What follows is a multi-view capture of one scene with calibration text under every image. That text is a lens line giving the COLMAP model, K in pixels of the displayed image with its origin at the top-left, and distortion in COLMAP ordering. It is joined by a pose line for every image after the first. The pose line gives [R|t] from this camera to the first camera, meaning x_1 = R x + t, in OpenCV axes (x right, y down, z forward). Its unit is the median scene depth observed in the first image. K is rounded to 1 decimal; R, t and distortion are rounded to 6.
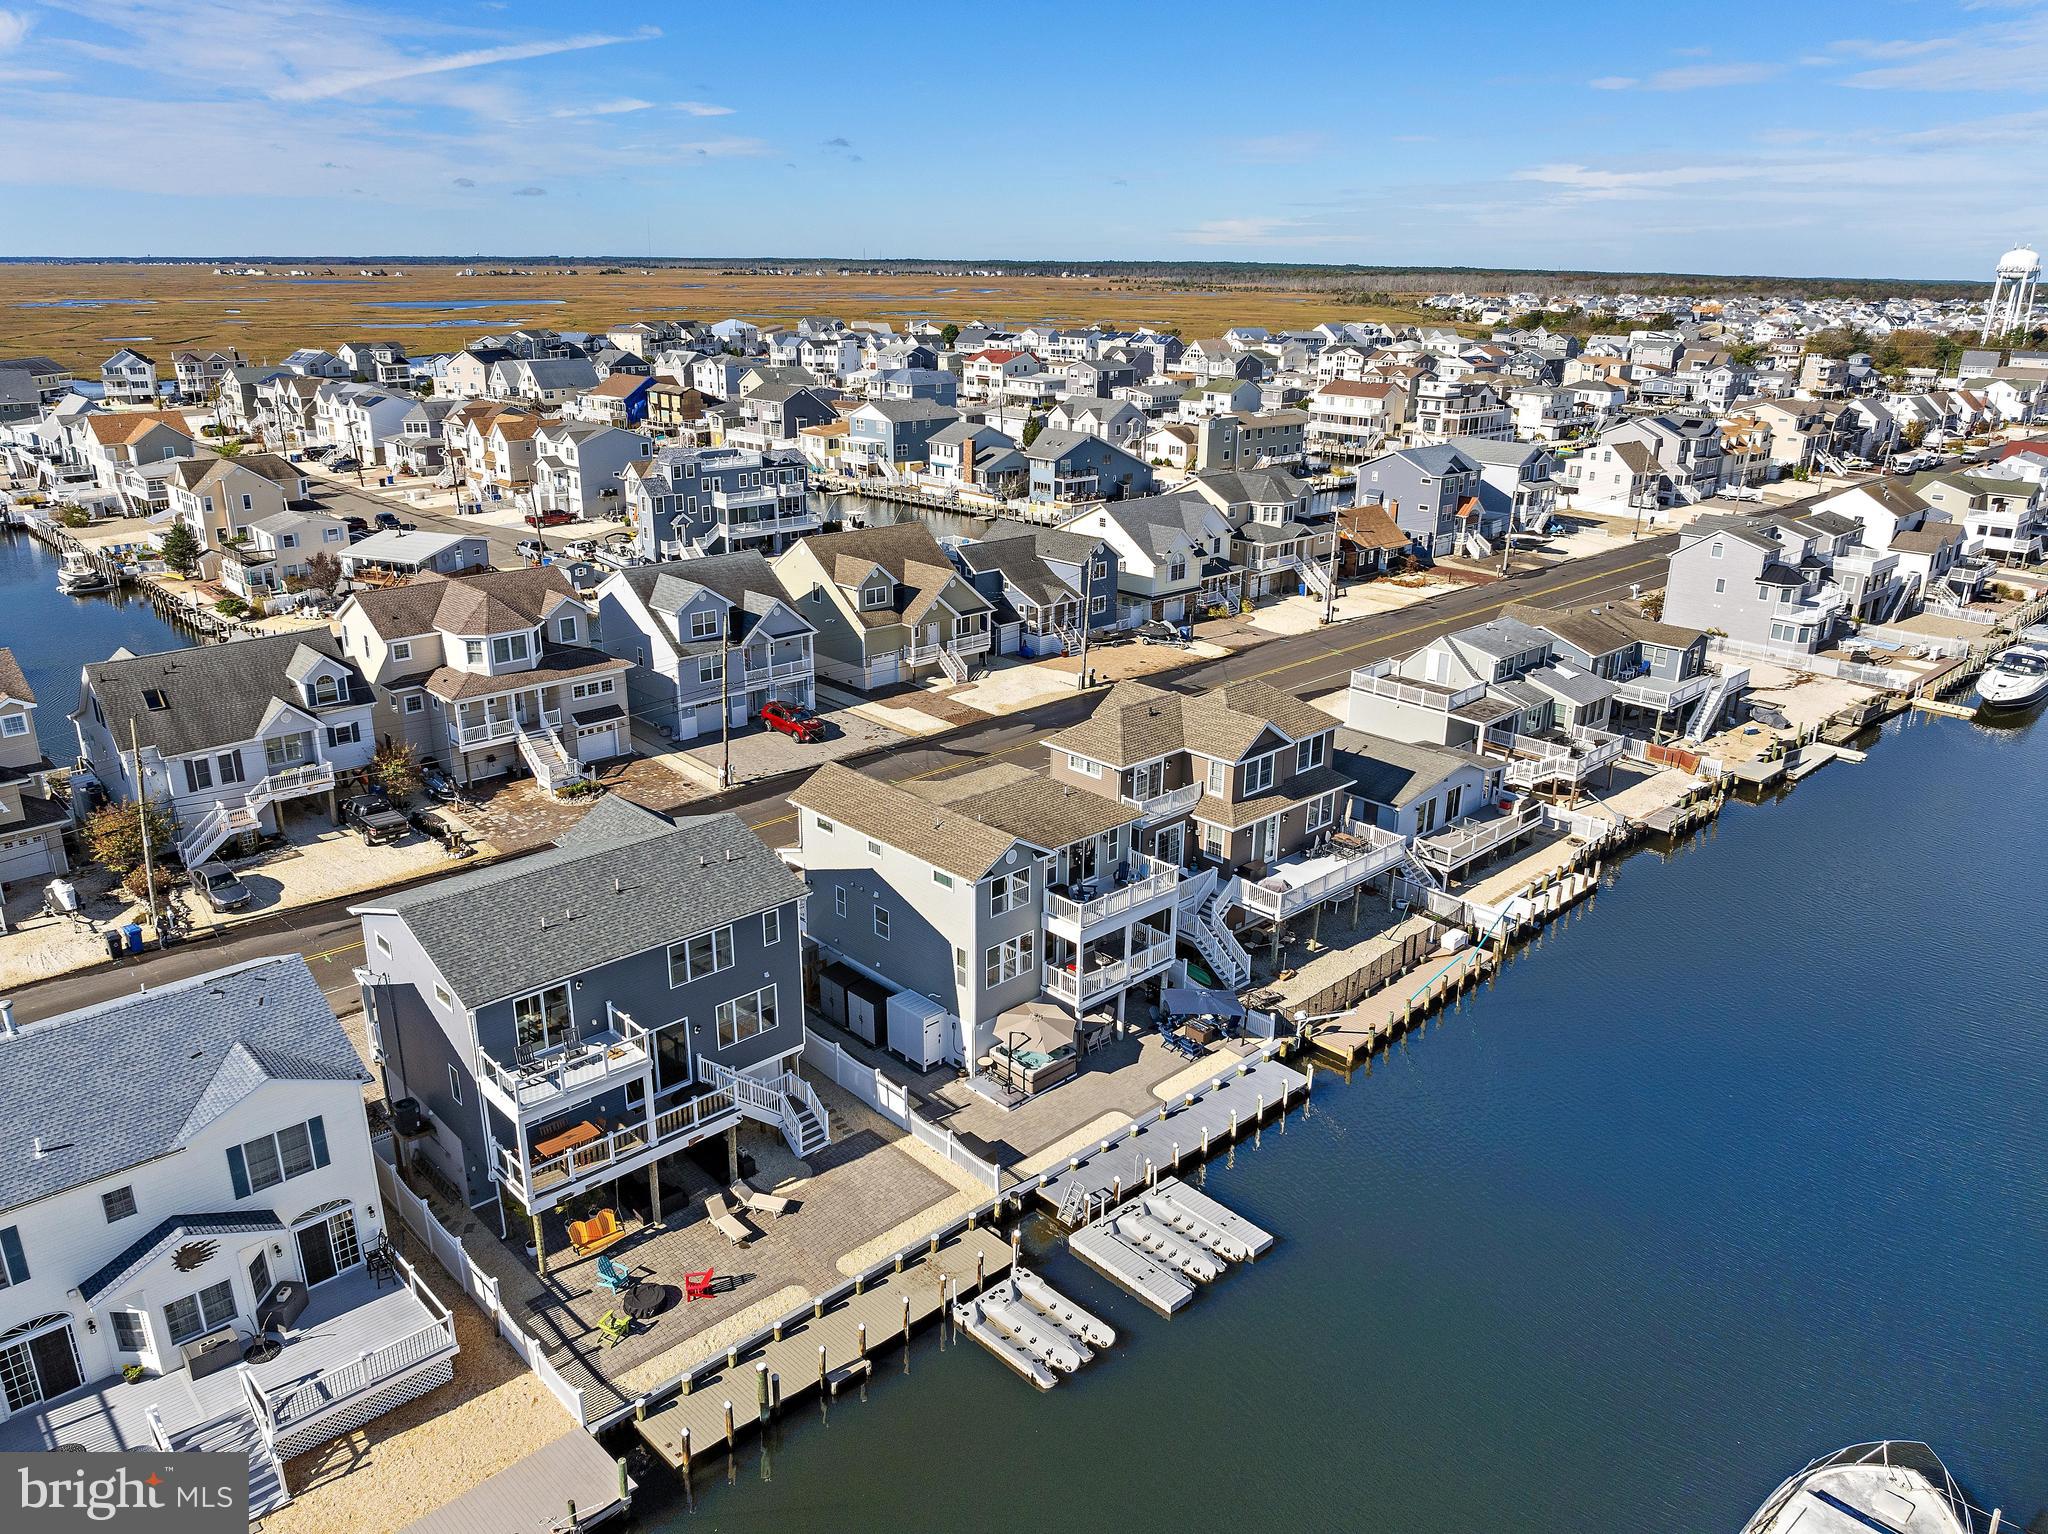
lens RADIAL K [[1442.1, 0, 1028.4], [0, 1442.1, 769.3], [0, 0, 1]] dist [-0.039191, 0.006947]
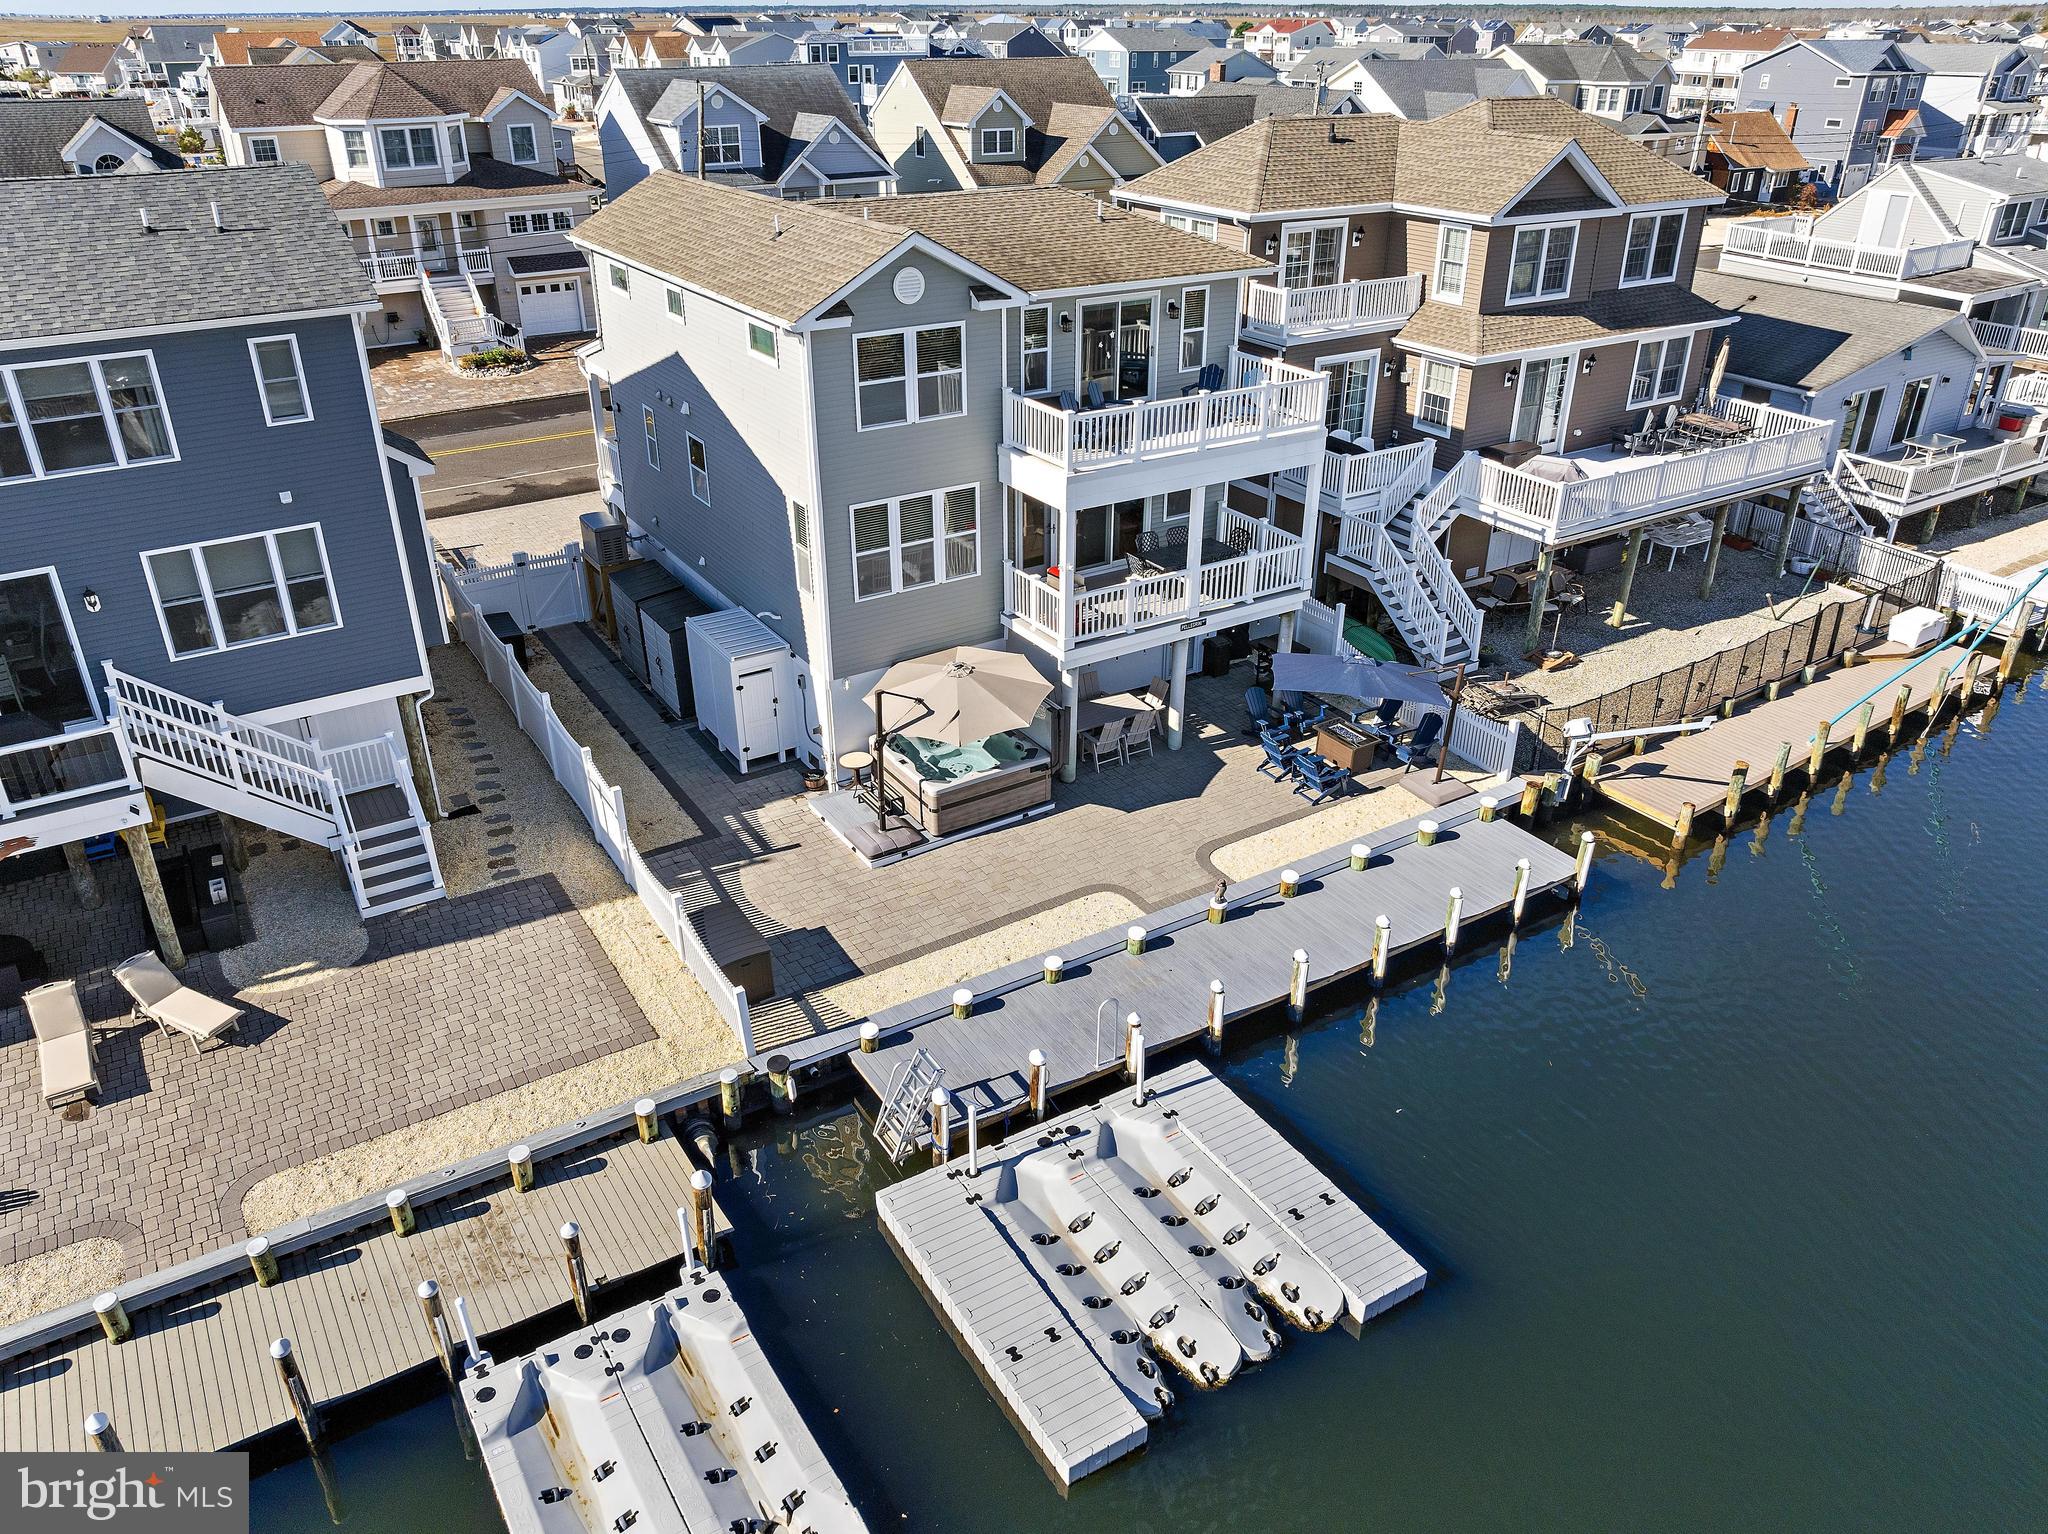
lens RADIAL K [[1442.1, 0, 1028.4], [0, 1442.1, 769.3], [0, 0, 1]] dist [-0.039191, 0.006947]
pose [[0.979822, 0.084514, -0.181123, 0.093653], [-0.056663, 0.986481, 0.153770, 0.112894], [0.191670, -0.140404, 0.971365, 0.480364]]
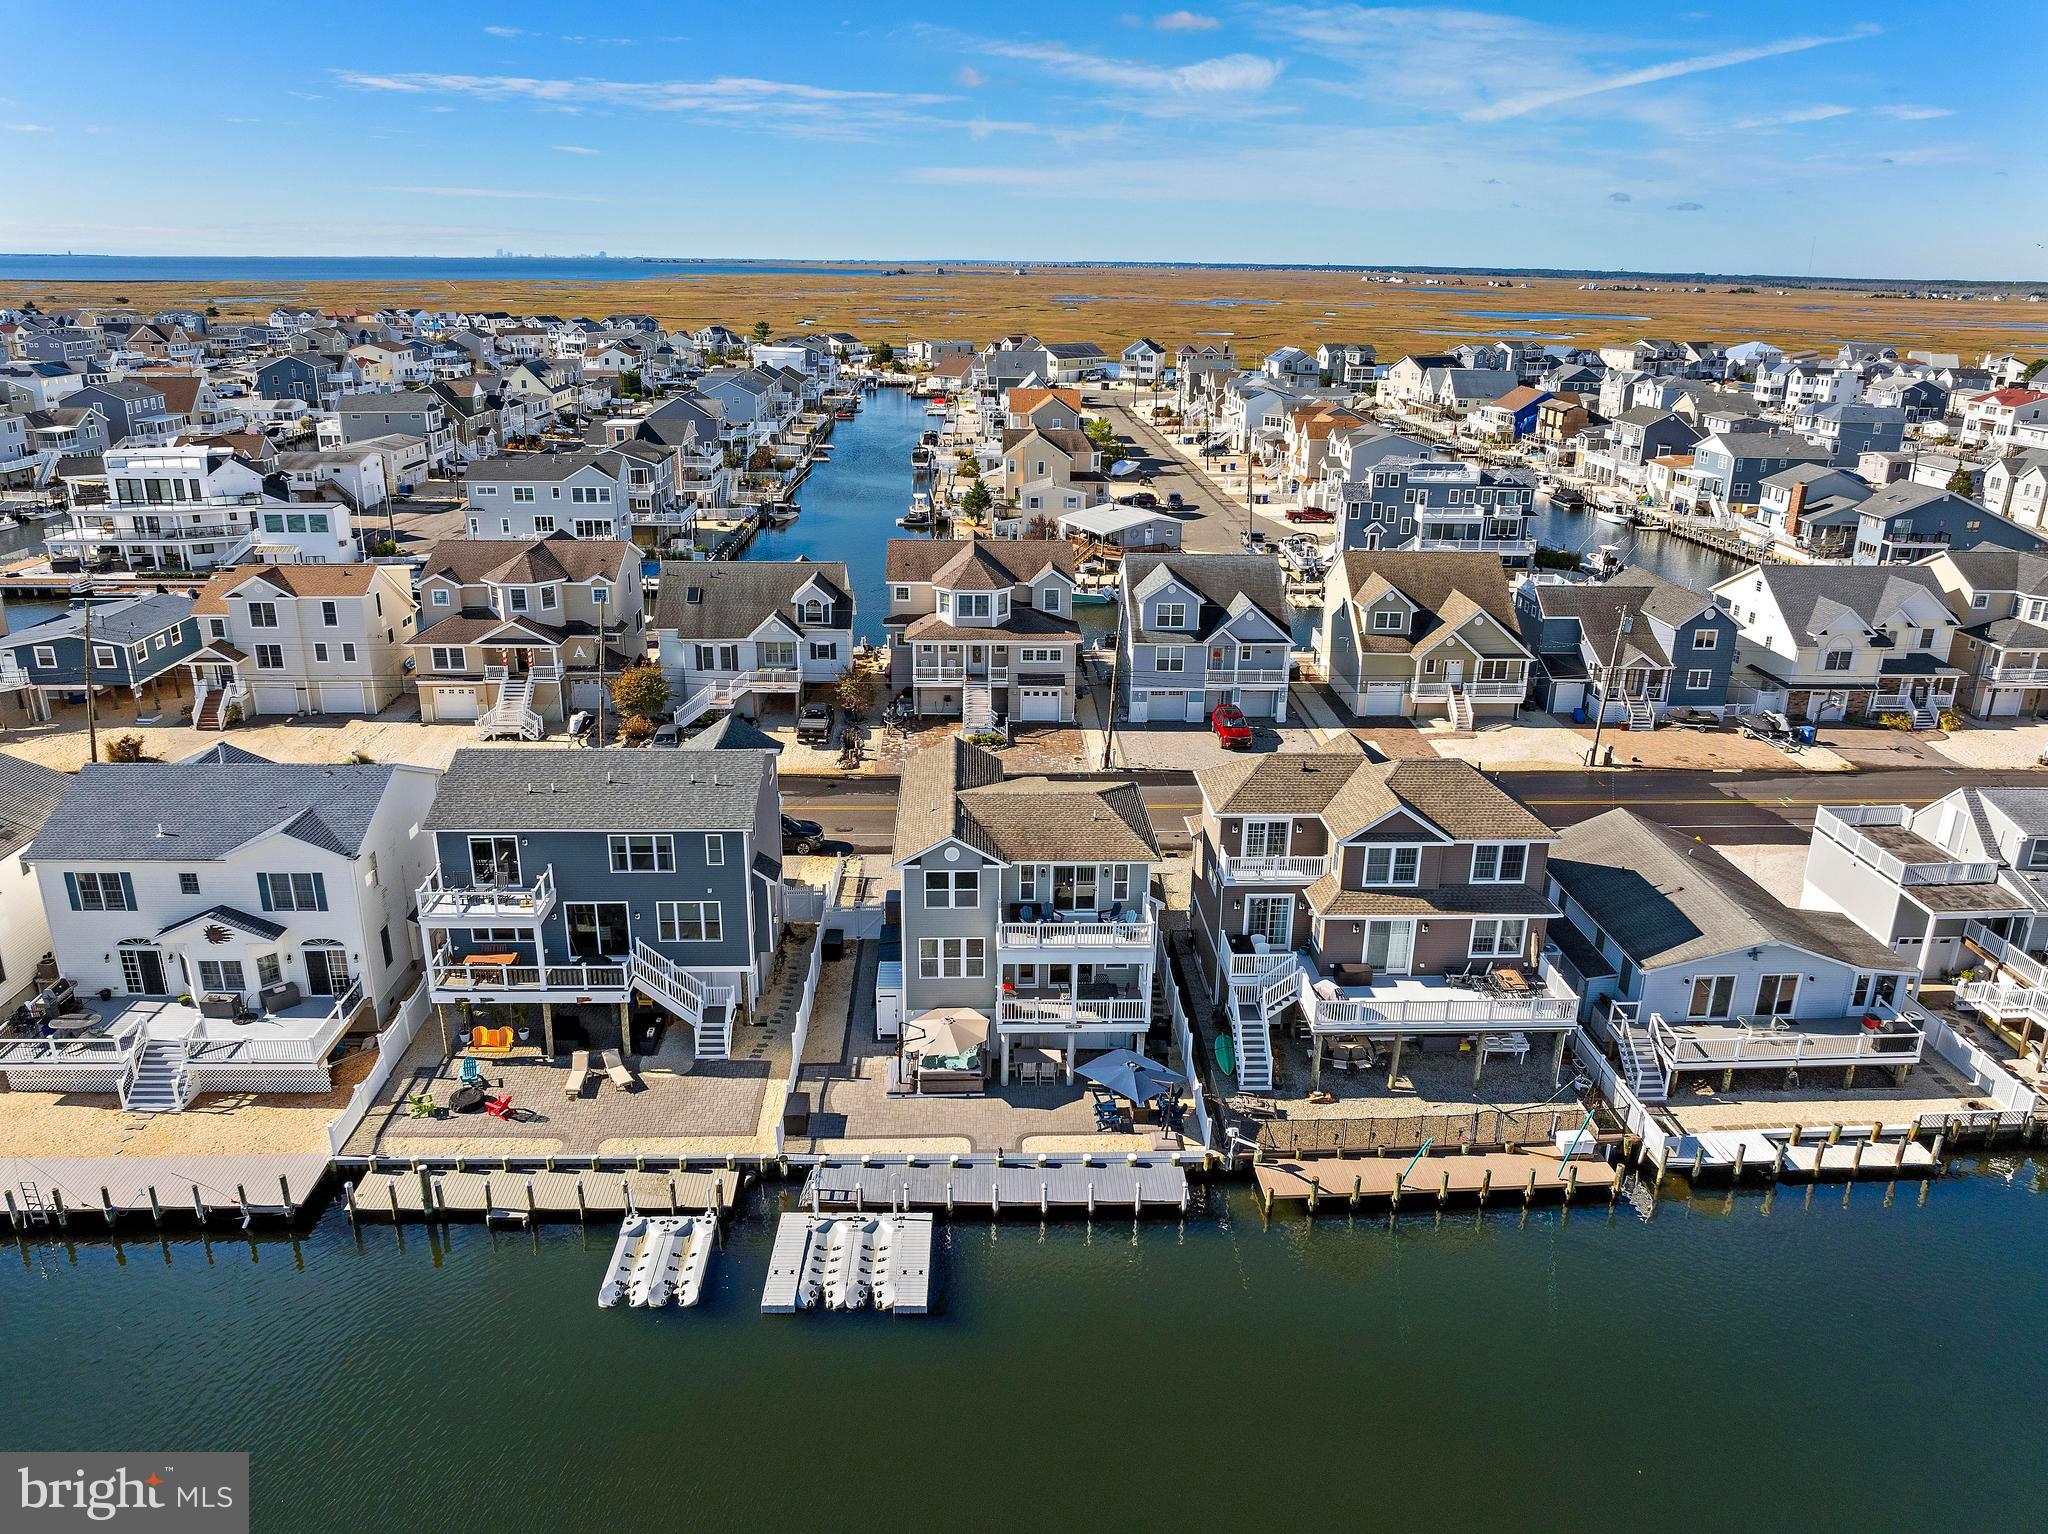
lens RADIAL K [[1442.1, 0, 1028.4], [0, 1442.1, 769.3], [0, 0, 1]] dist [-0.039191, 0.006947]
pose [[0.748332, 0.219550, -0.625938, 0.530324], [-0.225226, 0.971676, 0.071552, -0.065614], [0.623917, 0.087433, 0.776584, 0.218176]]
